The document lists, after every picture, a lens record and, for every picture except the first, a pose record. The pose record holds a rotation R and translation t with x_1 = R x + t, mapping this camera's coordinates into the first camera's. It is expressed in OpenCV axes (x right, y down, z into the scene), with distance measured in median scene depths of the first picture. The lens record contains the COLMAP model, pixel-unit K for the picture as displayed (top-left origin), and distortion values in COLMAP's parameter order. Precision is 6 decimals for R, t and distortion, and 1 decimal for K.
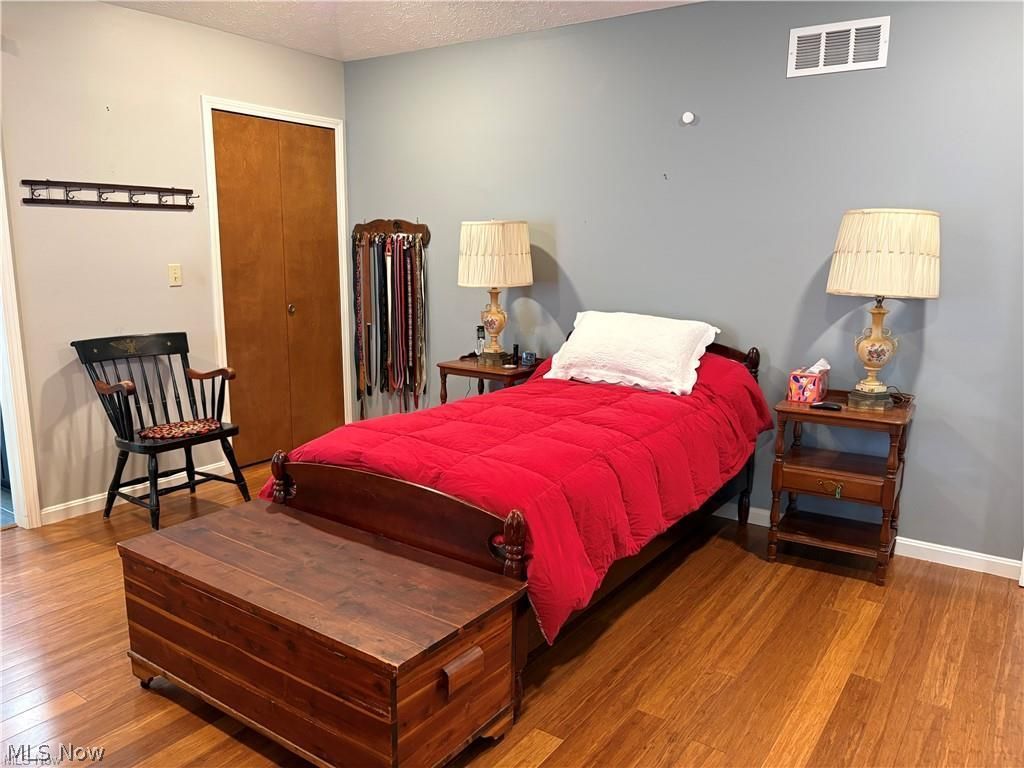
lens RADIAL K [[793.7, 0, 519.6], [0, 793.7, 382.4], [0, 0, 1]] dist [0.034838, -0.009501]
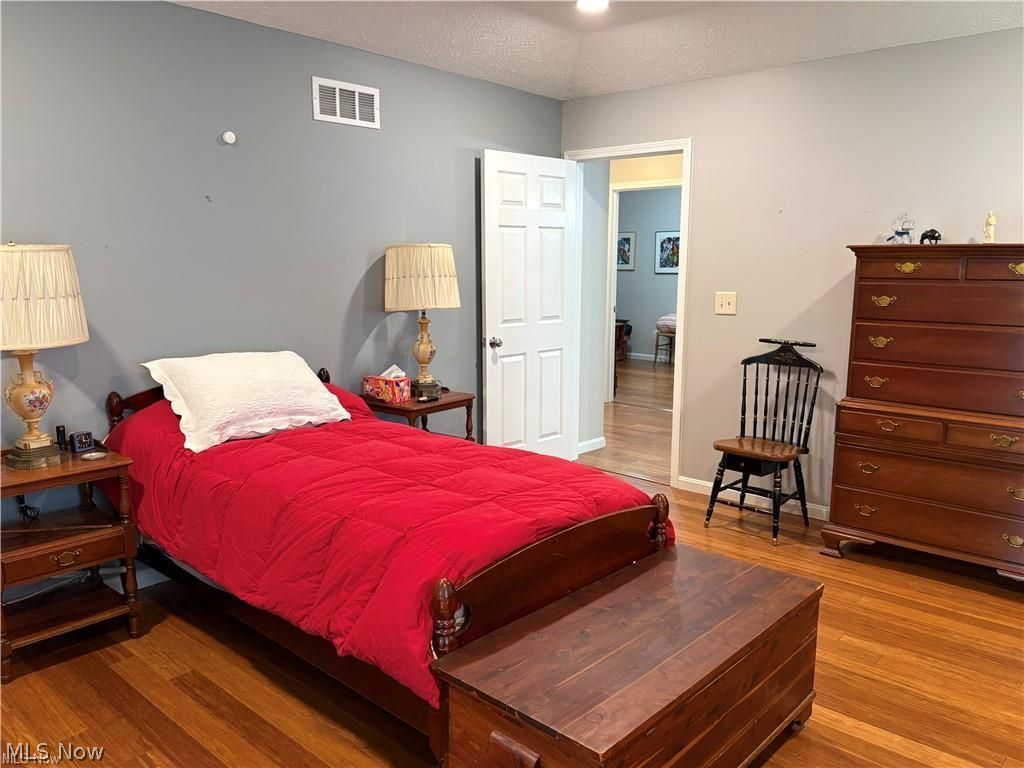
lens RADIAL K [[793.7, 0, 519.6], [0, 793.7, 382.4], [0, 0, 1]] dist [0.034838, -0.009501]
pose [[0.135195, -0.168307, 0.976419, -0.731393], [0.176773, 0.973753, 0.143372, -0.134513], [-0.974922, 0.153222, 0.161399, 0.589604]]
